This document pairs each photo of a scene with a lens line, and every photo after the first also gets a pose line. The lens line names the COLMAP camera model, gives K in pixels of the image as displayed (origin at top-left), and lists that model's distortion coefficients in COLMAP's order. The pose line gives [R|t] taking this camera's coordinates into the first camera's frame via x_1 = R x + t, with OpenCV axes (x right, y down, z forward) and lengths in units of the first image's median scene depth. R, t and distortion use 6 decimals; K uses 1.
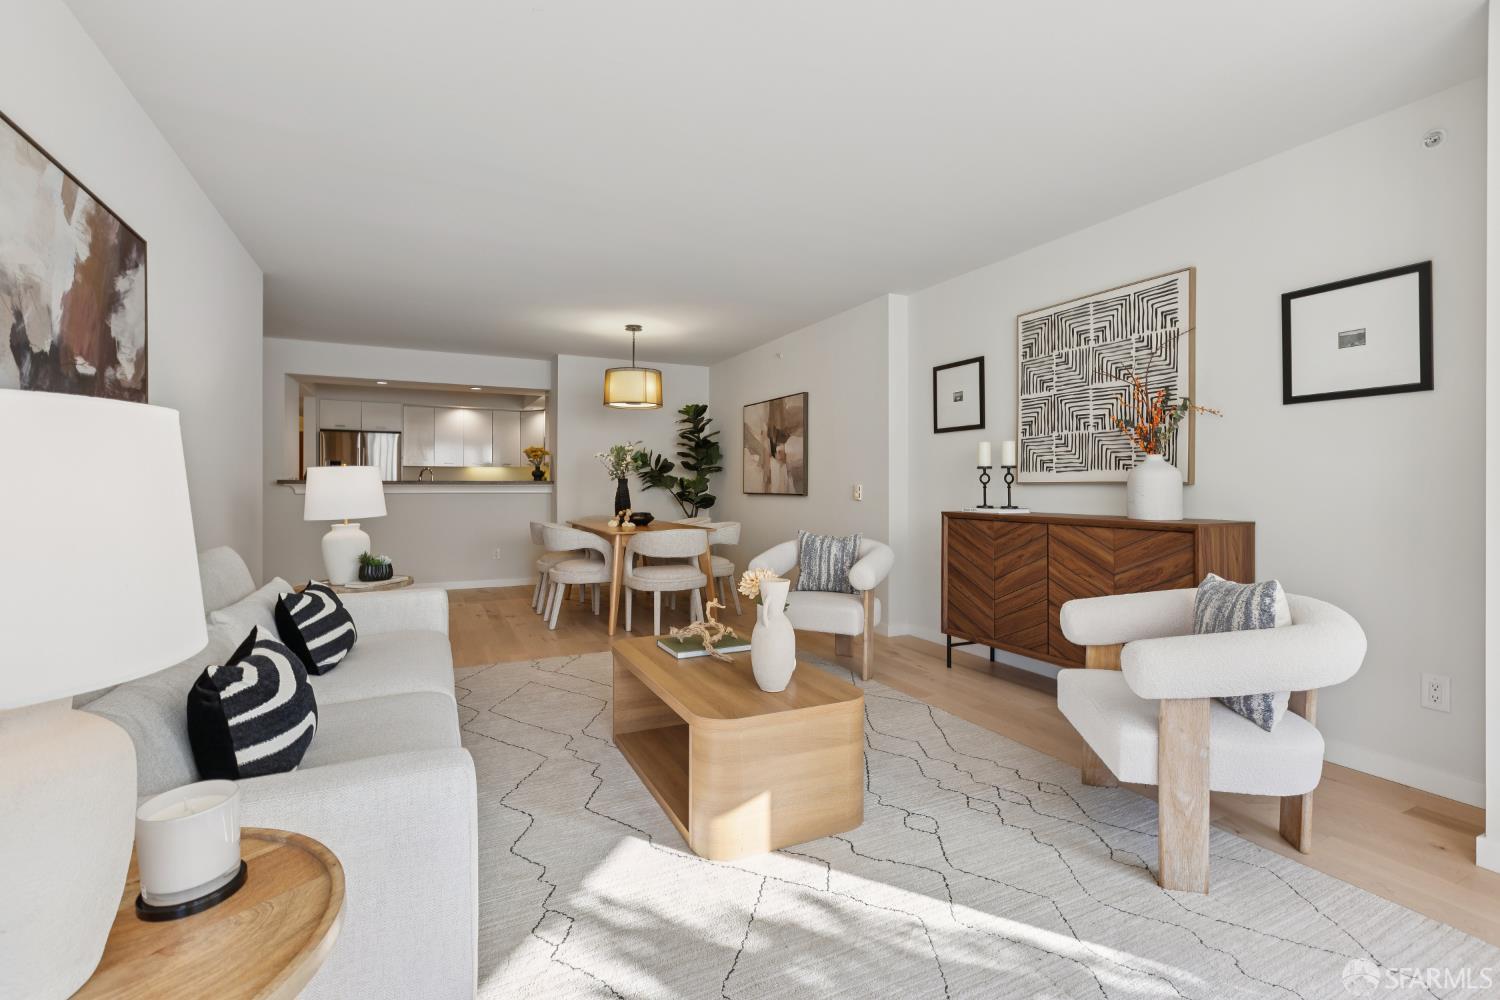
lens RADIAL K [[690.7, 0, 747.6], [0, 690.7, 491.6], [0, 0, 1]] dist [-0.001810, -0.000757]
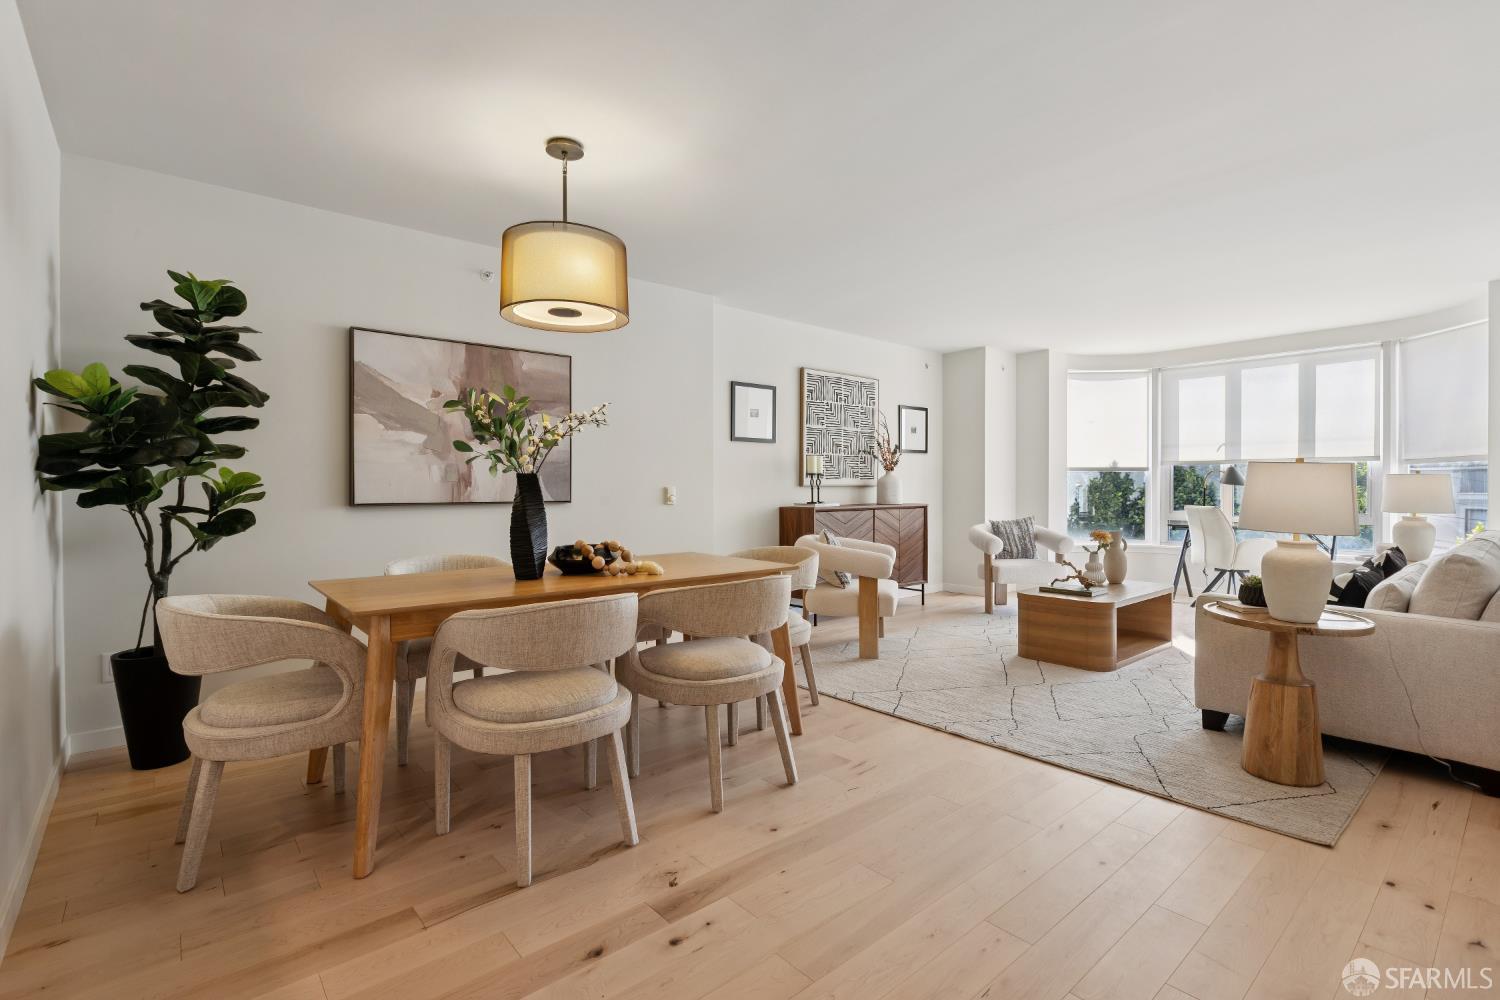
lens RADIAL K [[690.3, 0, 747.1], [0, 690.3, 496.5], [0, 0, 1]] dist [-0.001035, -0.000508]
pose [[-0.266230, -0.012939, 0.963823, -0.609617], [0.012125, 0.999786, 0.016771, -0.010010], [-0.963833, 0.016152, -0.266016, 0.965190]]
